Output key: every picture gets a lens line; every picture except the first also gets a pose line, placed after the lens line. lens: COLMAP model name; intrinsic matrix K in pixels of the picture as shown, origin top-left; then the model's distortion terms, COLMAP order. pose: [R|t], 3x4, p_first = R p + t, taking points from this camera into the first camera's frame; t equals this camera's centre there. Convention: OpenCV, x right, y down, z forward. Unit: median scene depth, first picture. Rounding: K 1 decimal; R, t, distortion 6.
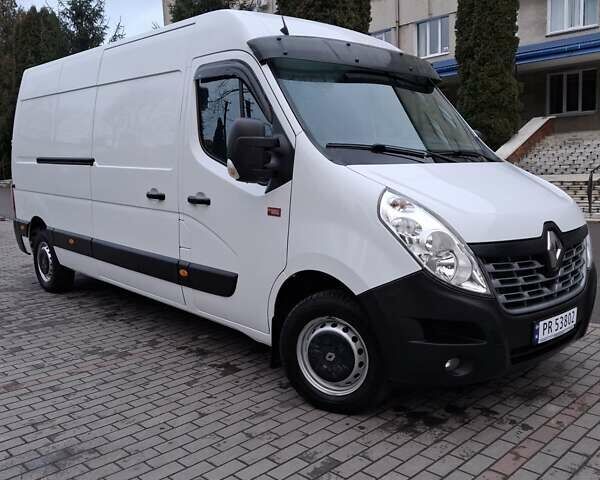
lens RADIAL K [[599.2, 0, 294.1], [0, 599.2, 239.0], [0, 0, 1]] dist [0.007169, 0.000000]
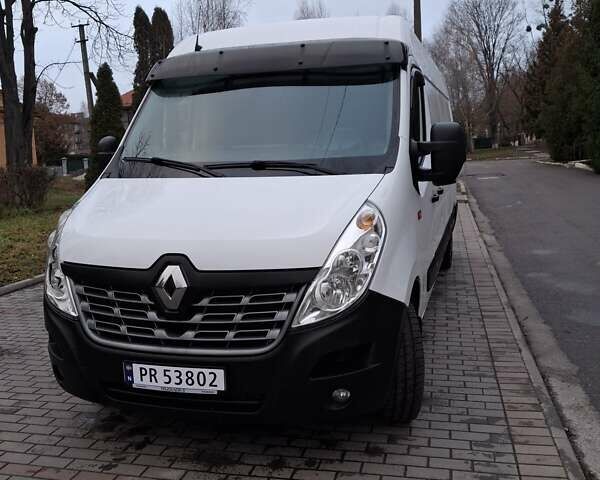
lens RADIAL K [[599.2, 0, 300.6], [0, 599.2, 236.4], [0, 0, 1]] dist [0.007169, 0.000000]
pose [[0.523400, 0.115409, -0.844235, 1.101416], [-0.085404, 0.992901, 0.082784, -0.124711], [0.847796, 0.028772, 0.529541, 0.637879]]
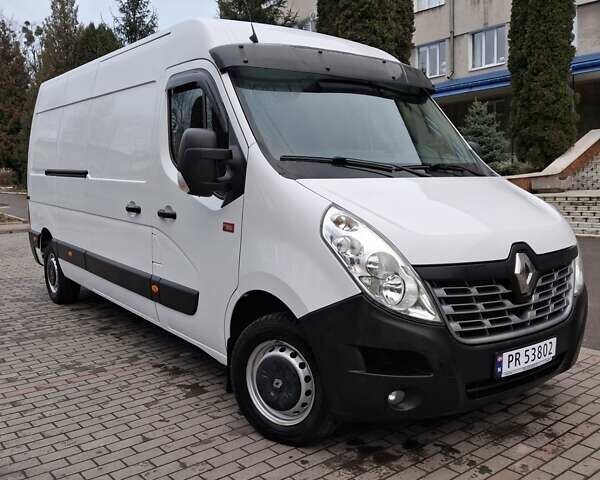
lens RADIAL K [[599.2, 0, 300.6], [0, 599.2, 244.2], [0, 0, 1]] dist [0.007169, 0.000000]
pose [[0.995895, 0.014734, -0.089307, 0.159546], [-0.015830, 0.999808, -0.011571, -0.009514], [0.089120, 0.012937, 0.995937, 0.061420]]
